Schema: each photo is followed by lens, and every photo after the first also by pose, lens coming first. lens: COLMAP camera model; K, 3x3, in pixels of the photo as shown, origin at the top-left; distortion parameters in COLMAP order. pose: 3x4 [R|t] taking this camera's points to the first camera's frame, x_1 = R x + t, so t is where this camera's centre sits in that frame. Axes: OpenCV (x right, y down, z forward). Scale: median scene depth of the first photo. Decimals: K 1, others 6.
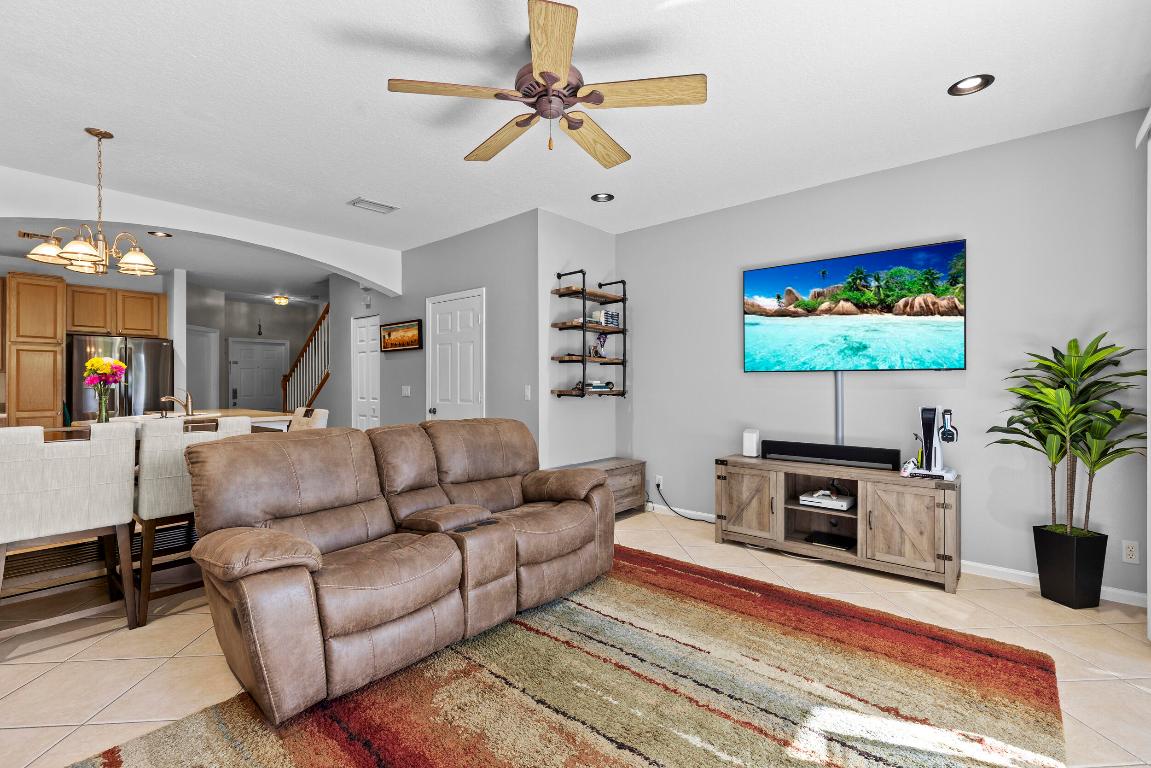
lens RADIAL K [[517.1, 0, 578.8], [0, 517.1, 376.6], [0, 0, 1]] dist [0.001351, -0.001360]
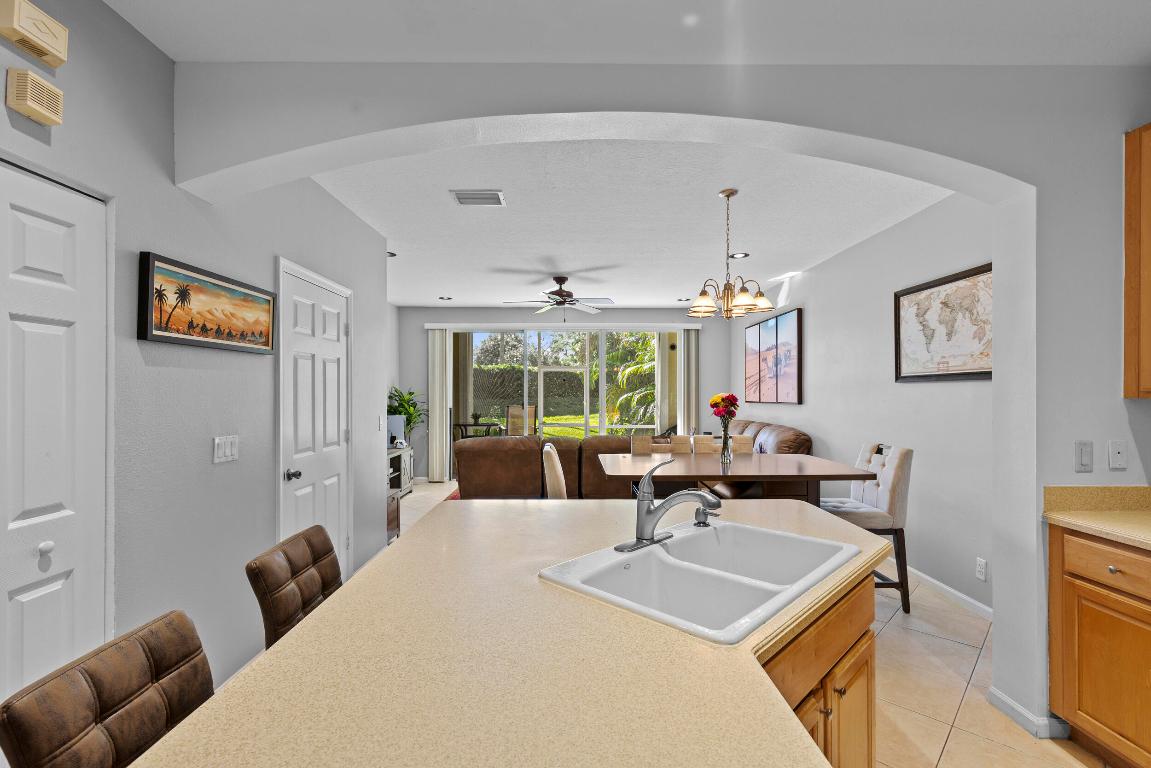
lens RADIAL K [[517.1, 0, 575.7], [0, 517.1, 391.3], [0, 0, 1]] dist [0.001351, -0.001360]
pose [[-0.664040, 0.004084, 0.747686, -1.314431], [-0.005220, 0.999935, -0.010099, -0.023890], [-0.747679, -0.010609, -0.663976, 1.698275]]
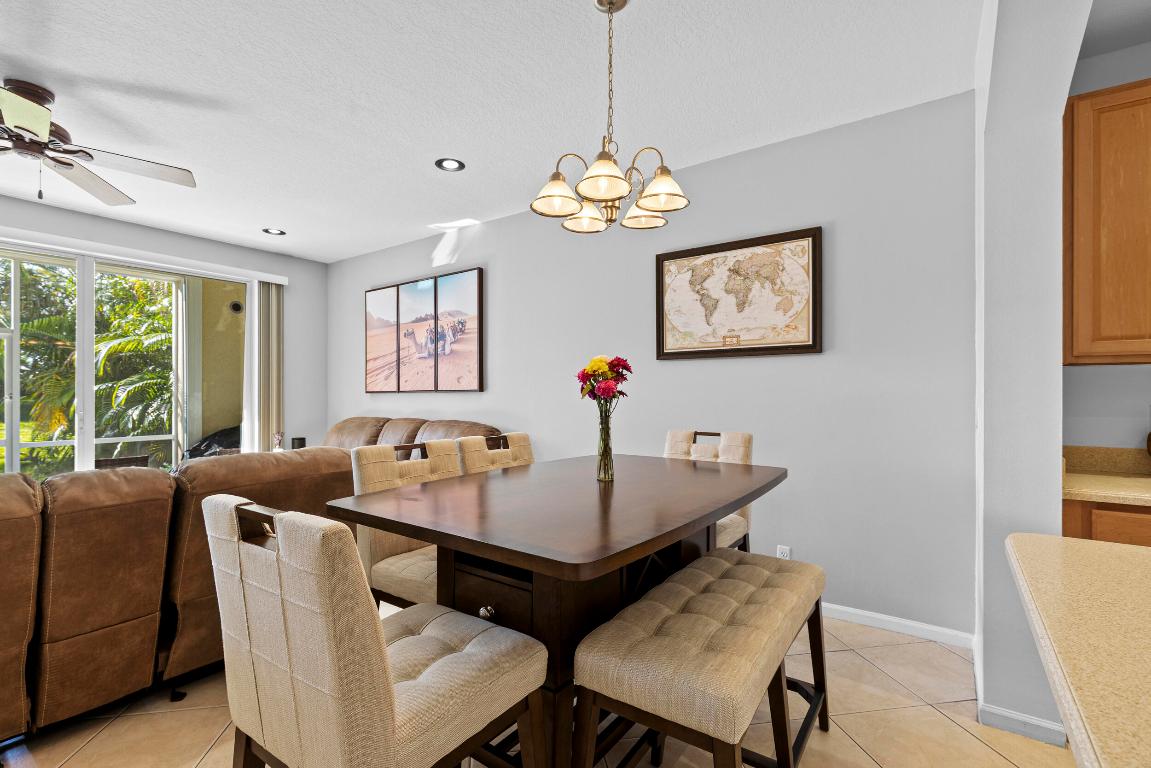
lens RADIAL K [[517.1, 0, 575.1], [0, 517.1, 393.3], [0, 0, 1]] dist [0.001351, -0.001360]
pose [[-0.995756, 0.003264, -0.091976, -0.699706], [0.004105, 0.999951, -0.008954, 0.012132], [0.091942, -0.009293, -0.995721, 1.382956]]
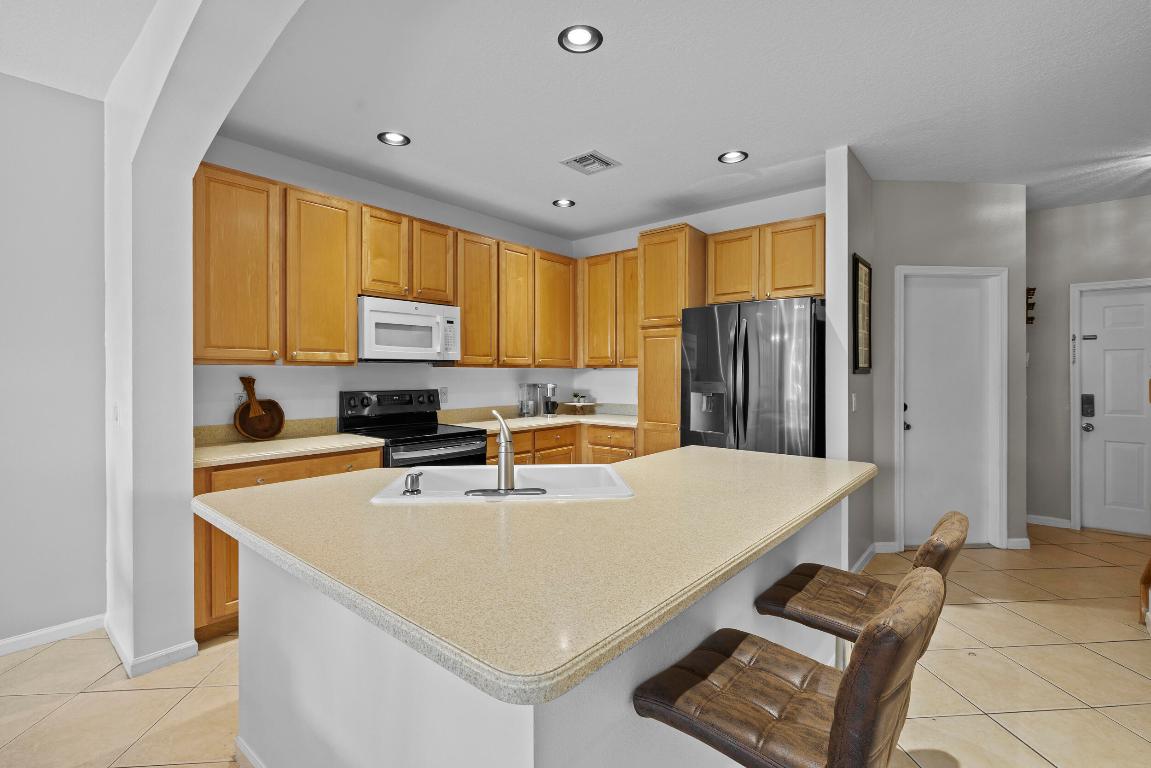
lens RADIAL K [[517.1, 0, 578.5], [0, 517.1, 376.7], [0, 0, 1]] dist [0.001351, -0.001360]
pose [[0.012763, 0.011020, -0.999858, -0.548737], [0.012318, 0.999862, 0.011177, -0.006761], [0.999843, -0.012459, 0.012625, 1.411695]]
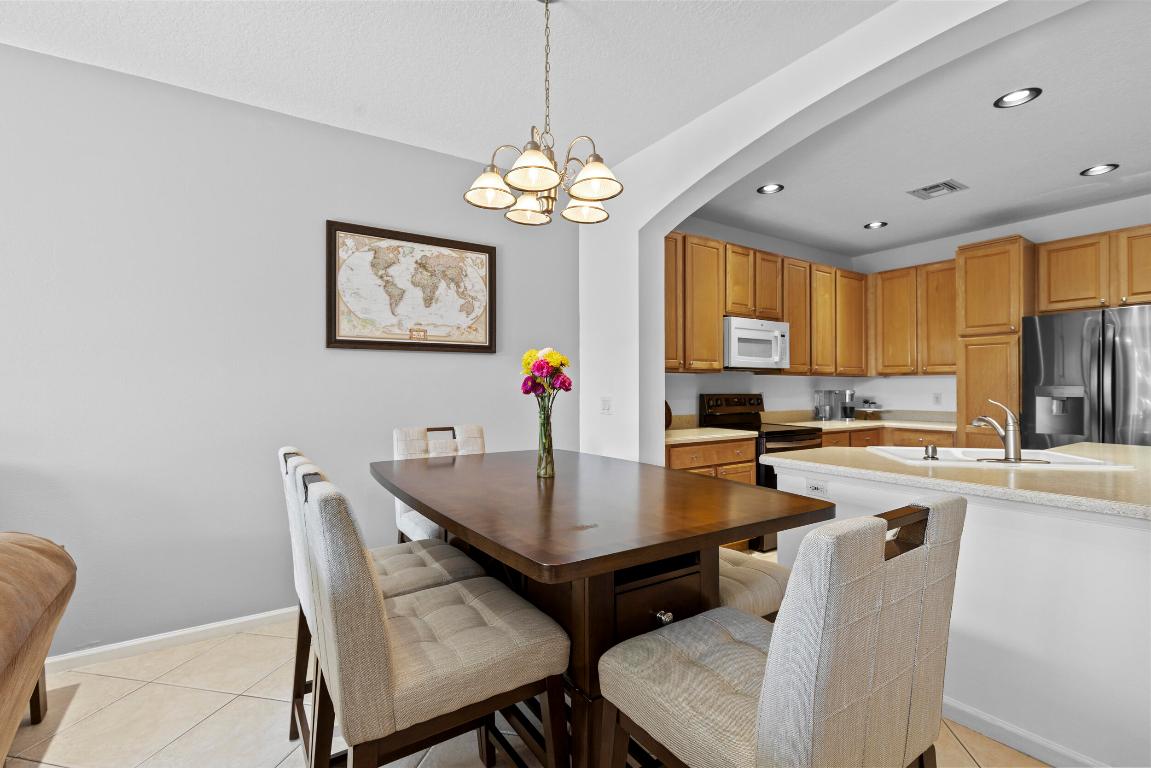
lens RADIAL K [[517.1, 0, 579.1], [0, 517.1, 381.8], [0, 0, 1]] dist [0.001351, -0.001360]
pose [[-0.271367, -0.006917, -0.962451, -0.285639], [0.012289, 0.999868, -0.010651, 0.007408], [0.962398, -0.014718, -0.271246, 1.025899]]
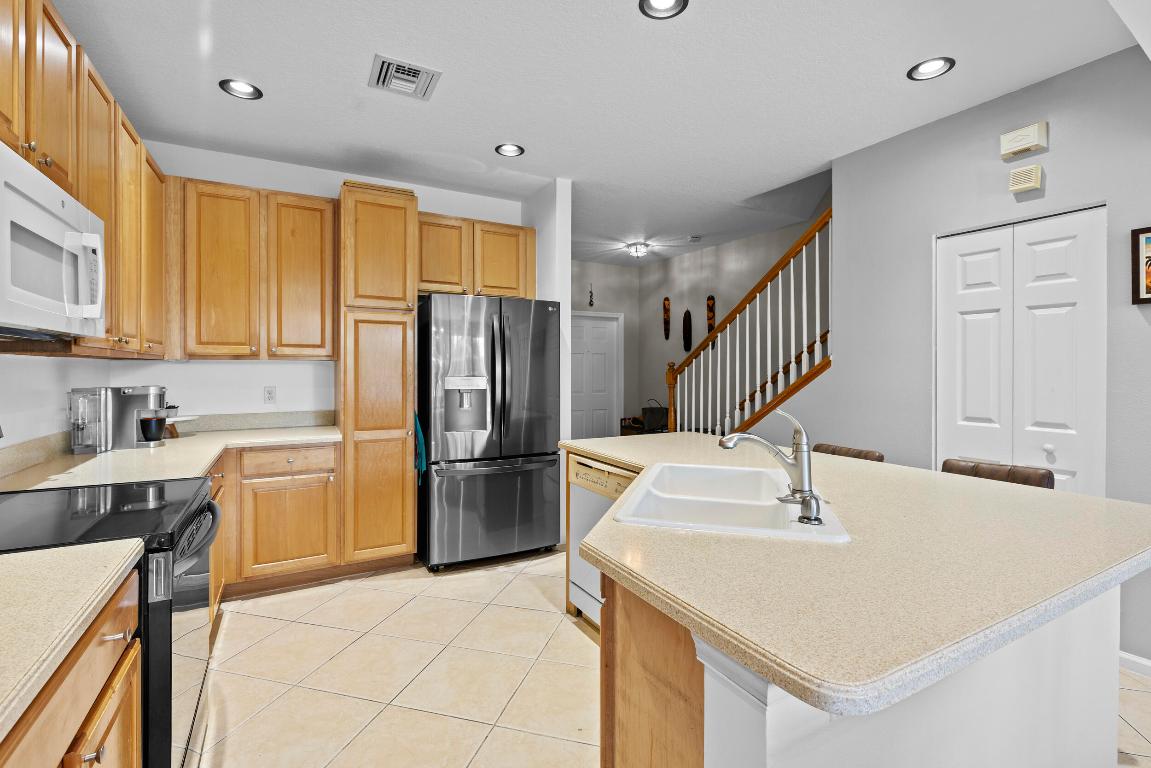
lens RADIAL K [[517.1, 0, 577.6], [0, 517.1, 371.7], [0, 0, 1]] dist [0.001351, -0.001360]
pose [[0.938948, 0.006959, -0.343988, -1.048418], [-0.000092, 0.999800, 0.019975, -0.011152], [0.344058, -0.018723, 0.938762, 0.872711]]
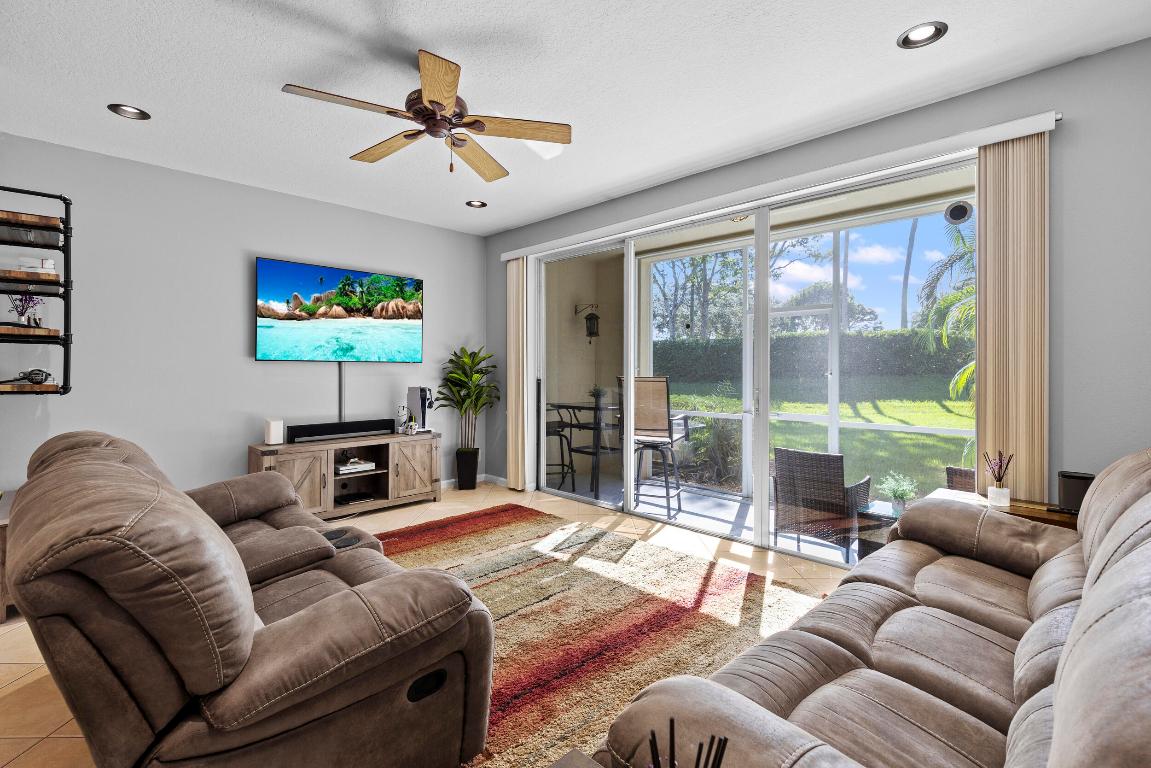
lens RADIAL K [[517.1, 0, 579.3], [0, 517.1, 372.7], [0, 0, 1]] dist [0.001351, -0.001360]
pose [[0.068586, -0.005130, 0.997632, -0.721864], [-0.011549, 0.999916, 0.005935, 0.001869], [-0.997578, -0.011929, 0.068521, 0.381473]]
